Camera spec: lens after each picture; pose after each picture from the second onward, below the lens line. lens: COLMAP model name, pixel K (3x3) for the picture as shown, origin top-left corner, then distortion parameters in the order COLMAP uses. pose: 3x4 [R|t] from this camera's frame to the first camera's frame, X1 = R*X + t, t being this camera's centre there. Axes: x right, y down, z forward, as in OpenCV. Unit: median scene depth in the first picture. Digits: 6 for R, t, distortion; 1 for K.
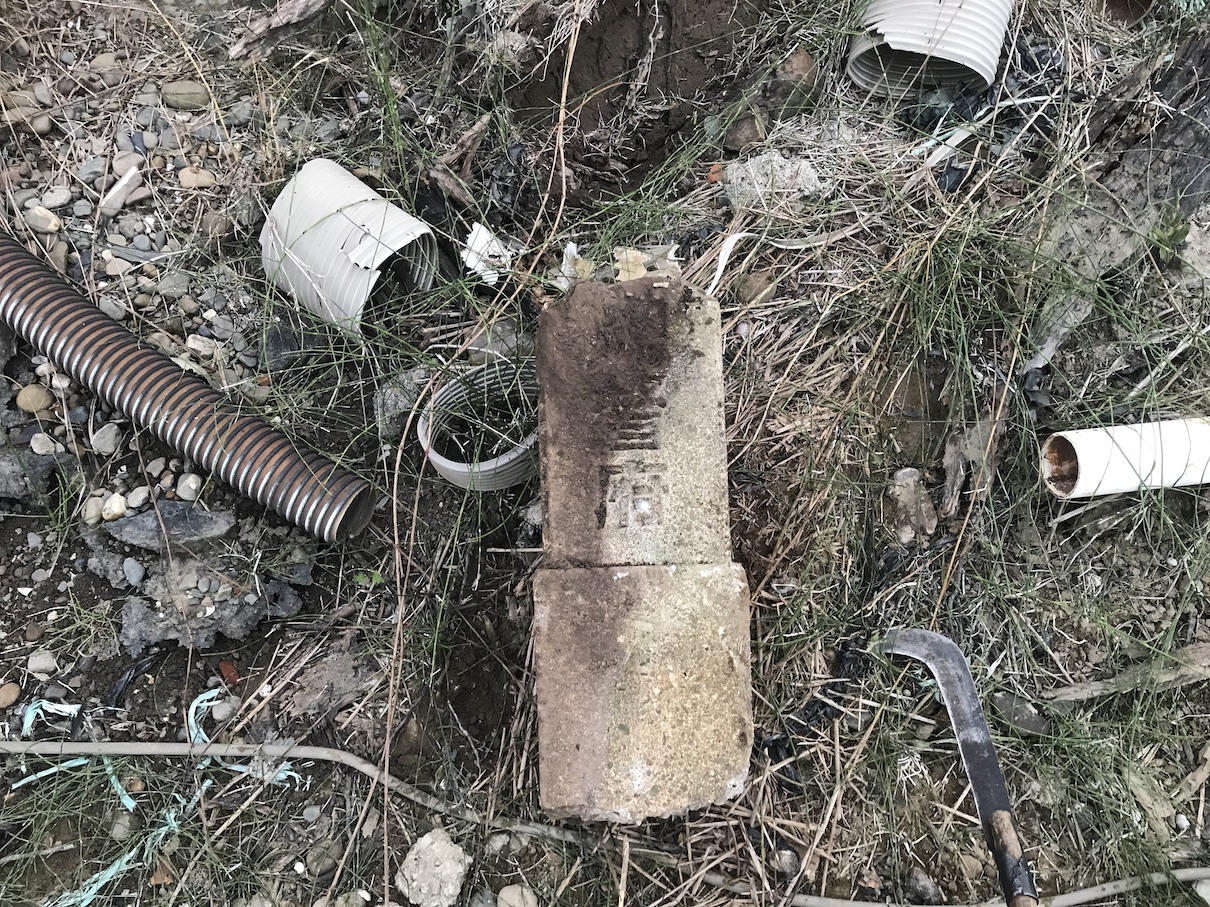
lens RADIAL K [[994.9, 0, 605.0], [0, 994.9, 453.5], [0, 0, 1]] dist [0.000587, 0.008859]
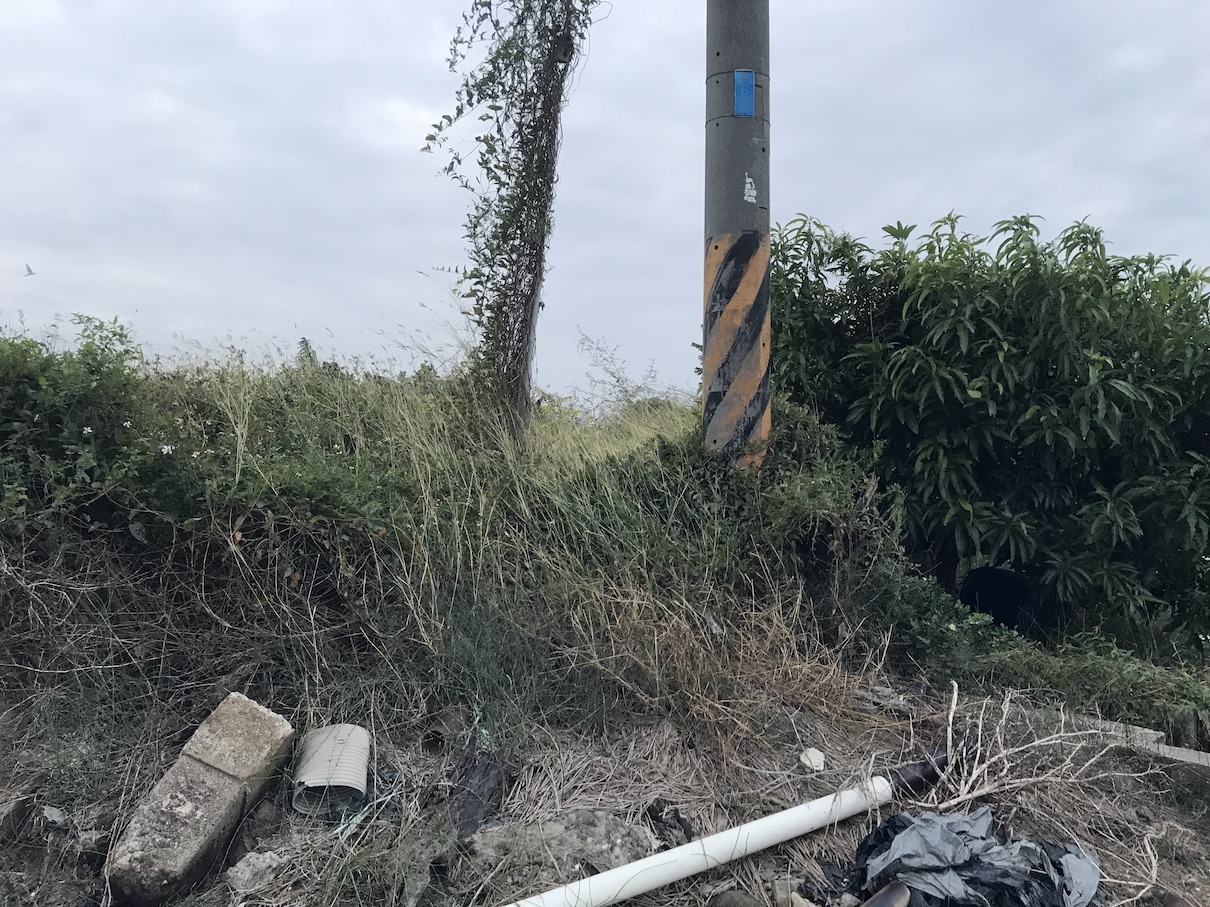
lens RADIAL K [[990.2, 0, 605.0], [0, 990.2, 453.5], [0, 0, 1]] dist [-0.009727, 0.010545]
pose [[0.901849, -0.067090, 0.426810, 0.030801], [0.357562, 0.670418, -0.650145, 0.668437], [-0.242523, 0.738944, 0.628605, -0.901671]]
